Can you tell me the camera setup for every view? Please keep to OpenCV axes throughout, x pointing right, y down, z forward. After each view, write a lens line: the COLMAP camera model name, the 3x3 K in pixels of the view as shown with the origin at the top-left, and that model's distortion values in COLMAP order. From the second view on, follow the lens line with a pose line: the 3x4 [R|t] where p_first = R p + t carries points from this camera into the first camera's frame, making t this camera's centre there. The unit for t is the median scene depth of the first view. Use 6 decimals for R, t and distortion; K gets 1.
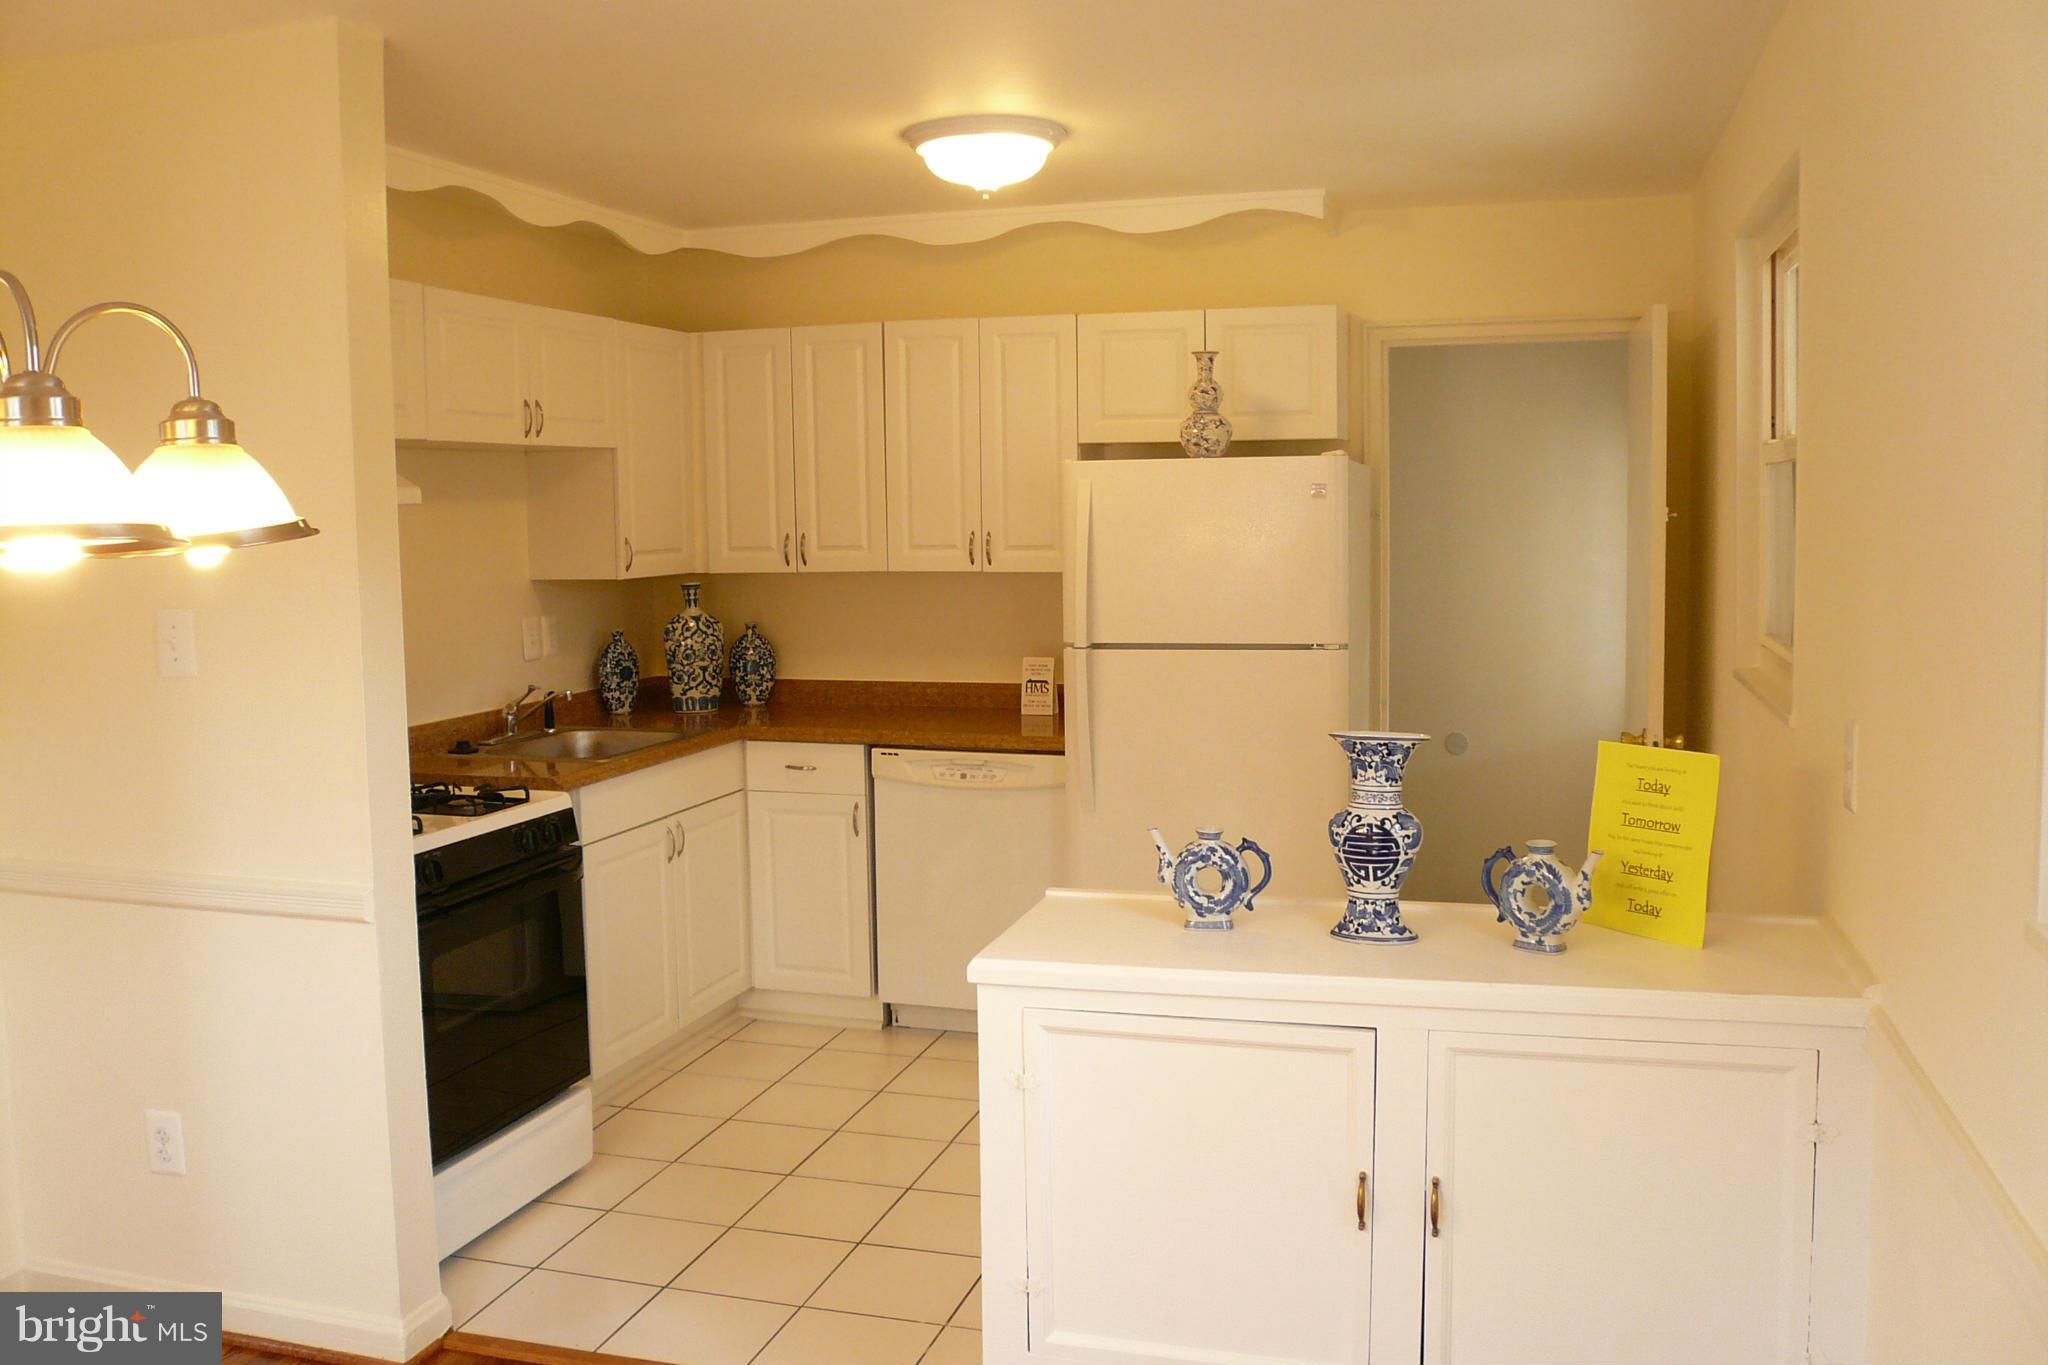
lens RADIAL K [[1724.1, 0, 1019.7], [0, 1724.1, 638.0], [0, 0, 1]] dist [-0.112155, 0.111317]
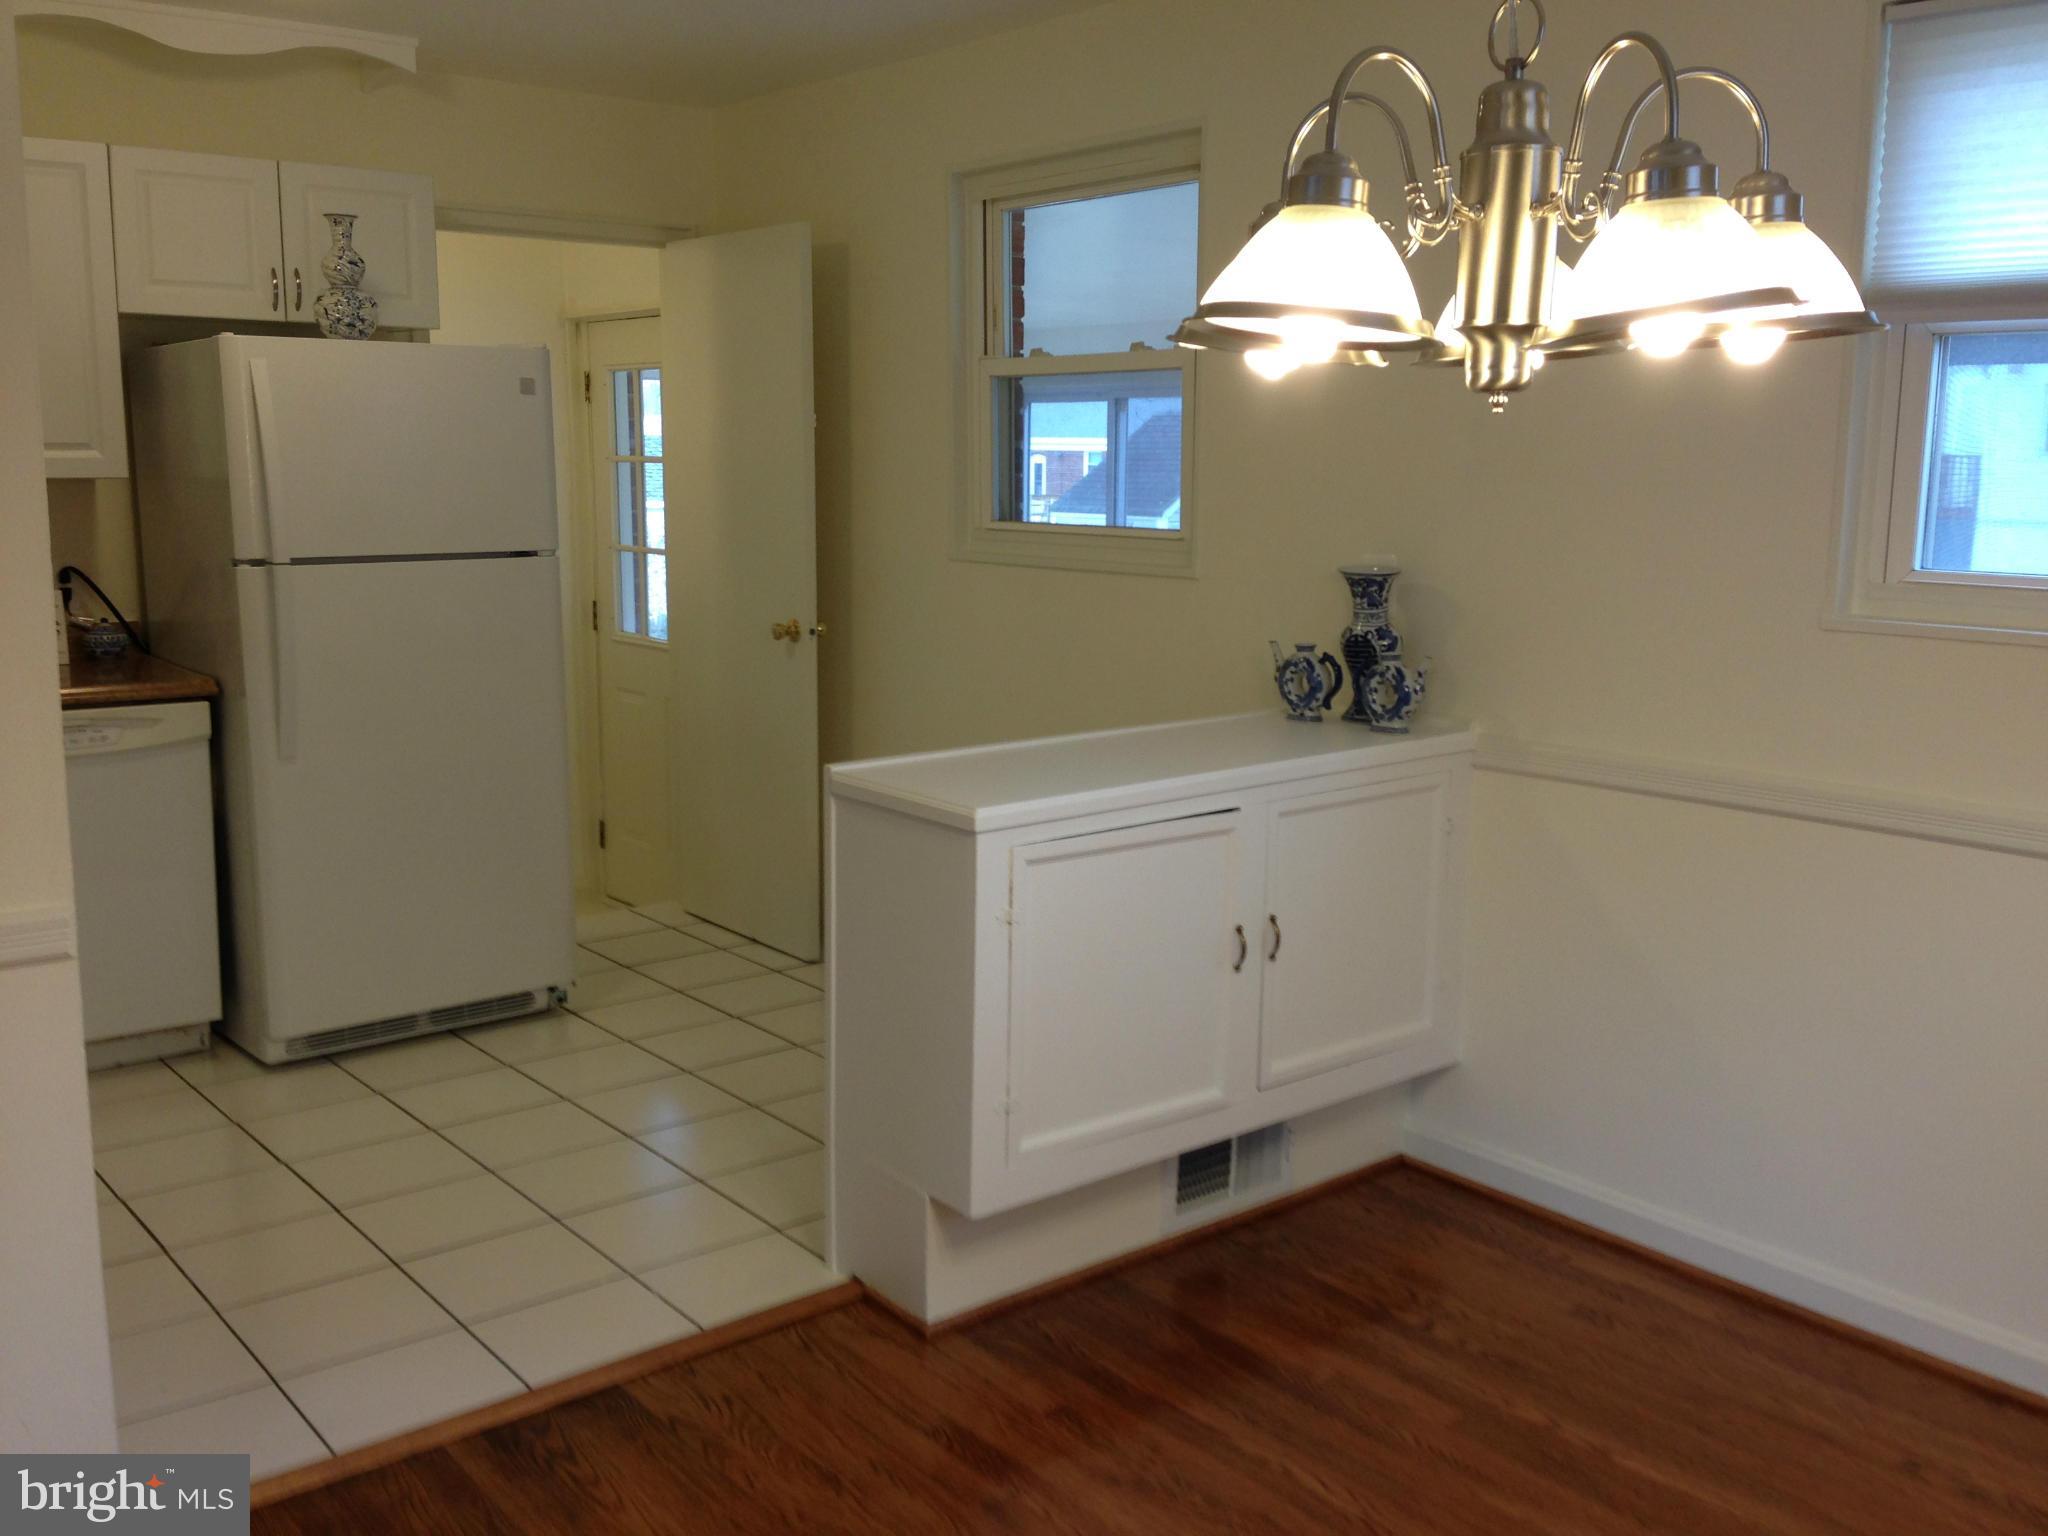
lens RADIAL K [[1861.7, 0, 1034.6], [0, 1861.7, 766.1], [0, 0, 1]] dist [0.173947, -0.299459]
pose [[0.562673, -0.120517, 0.817848, -0.449352], [0.048704, 0.992431, 0.112736, 0.014546], [-0.825244, -0.023601, 0.564283, 0.149274]]
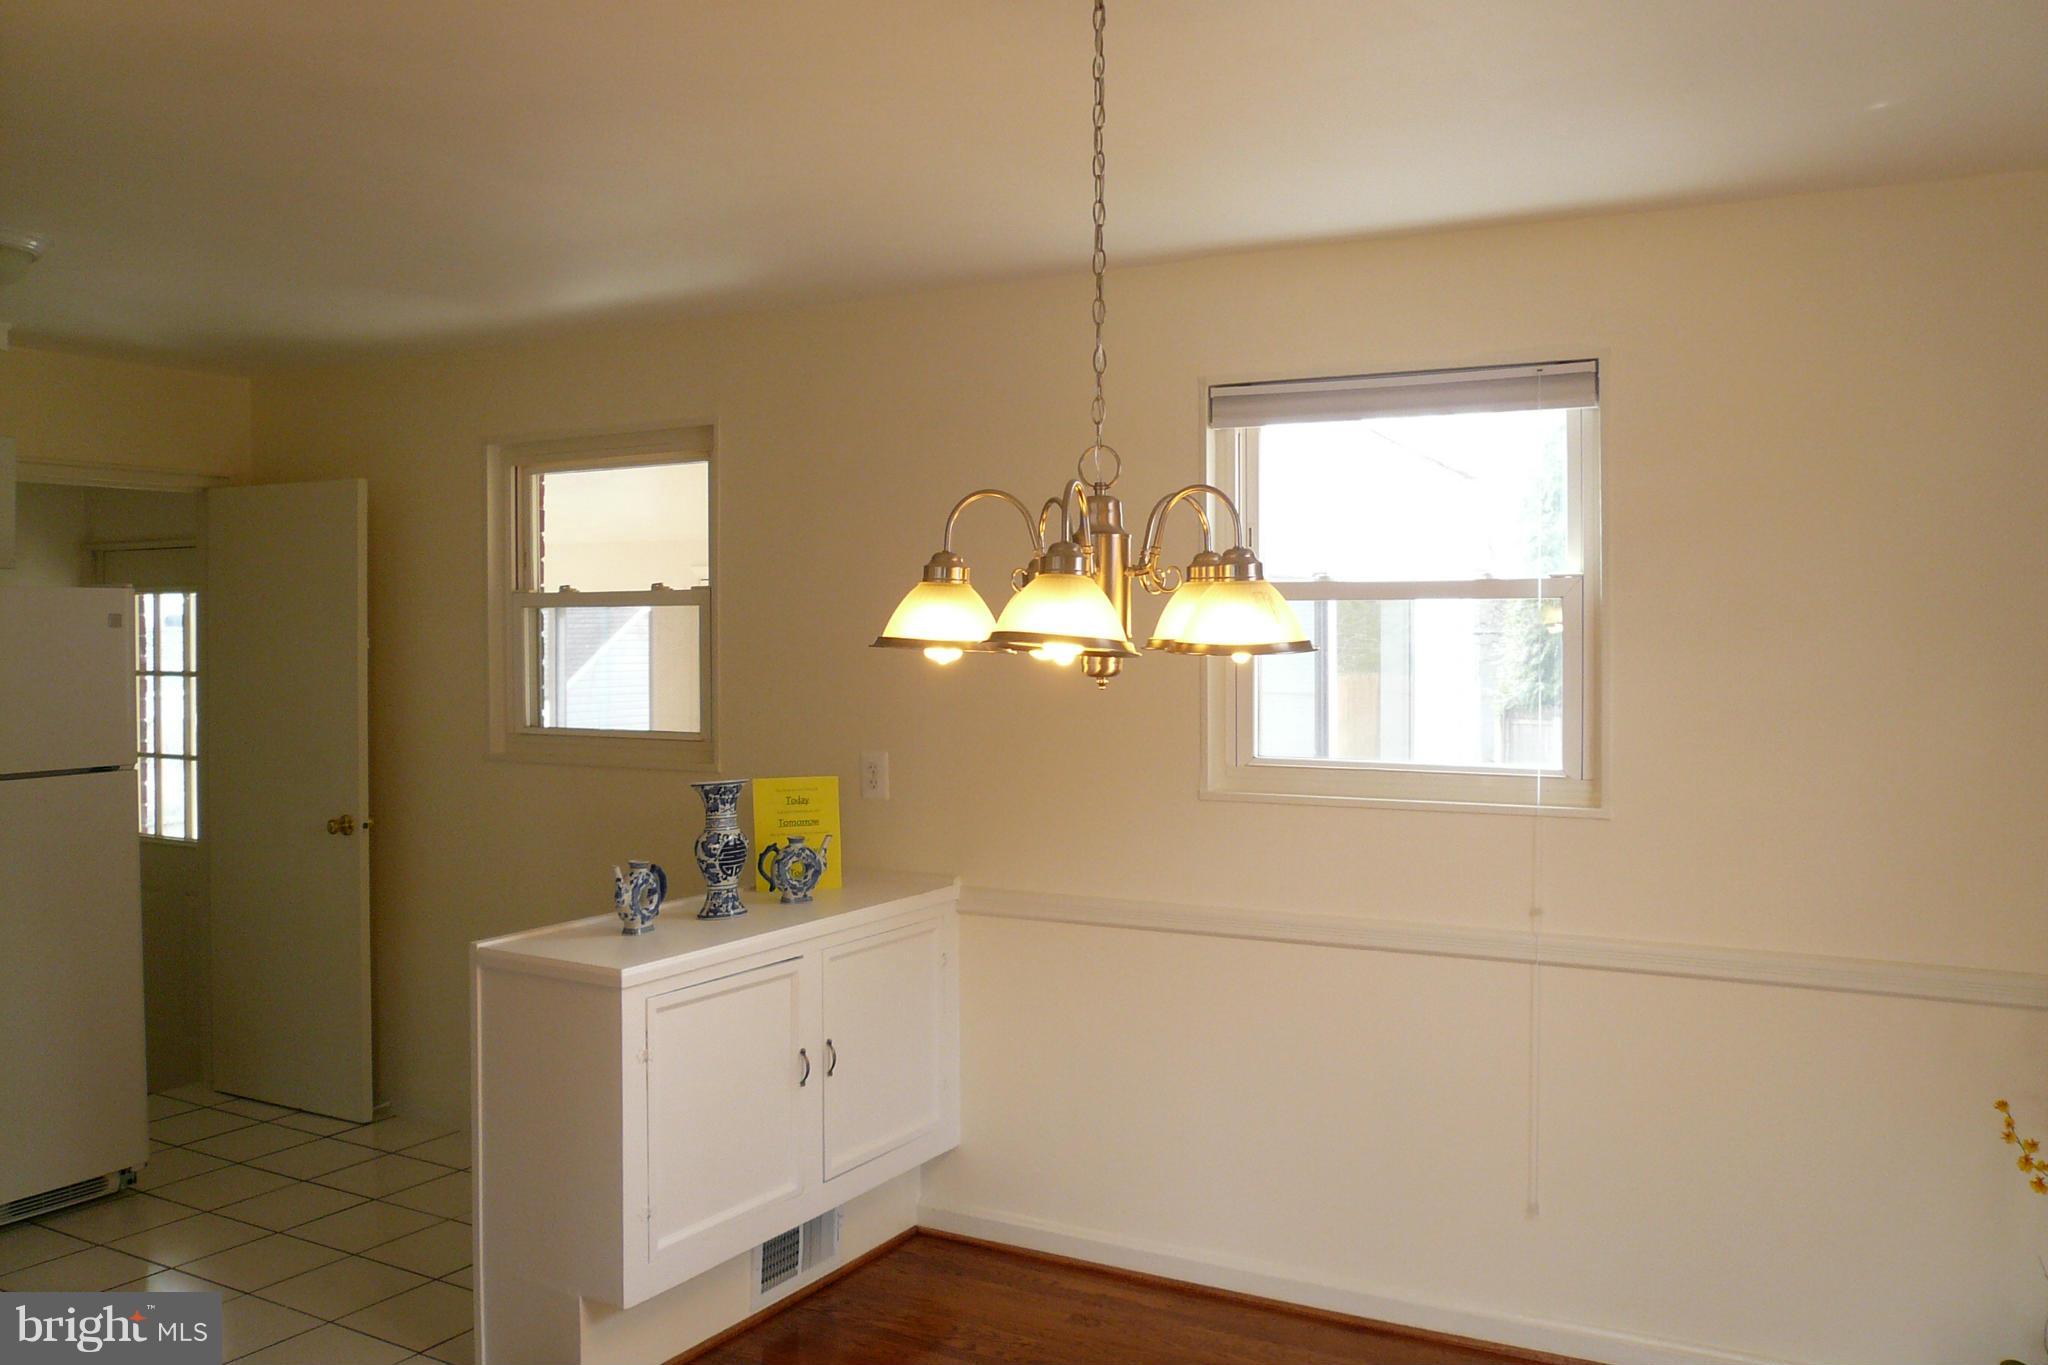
lens RADIAL K [[1710.1, 0, 1027.6], [0, 1710.1, 624.7], [0, 0, 1]] dist [-0.088632, 0.102009]
pose [[0.235487, 0.017135, 0.971726, -0.583921], [0.070719, 0.996892, -0.034717, -0.005880], [-0.969301, 0.076895, 0.233544, 0.173515]]
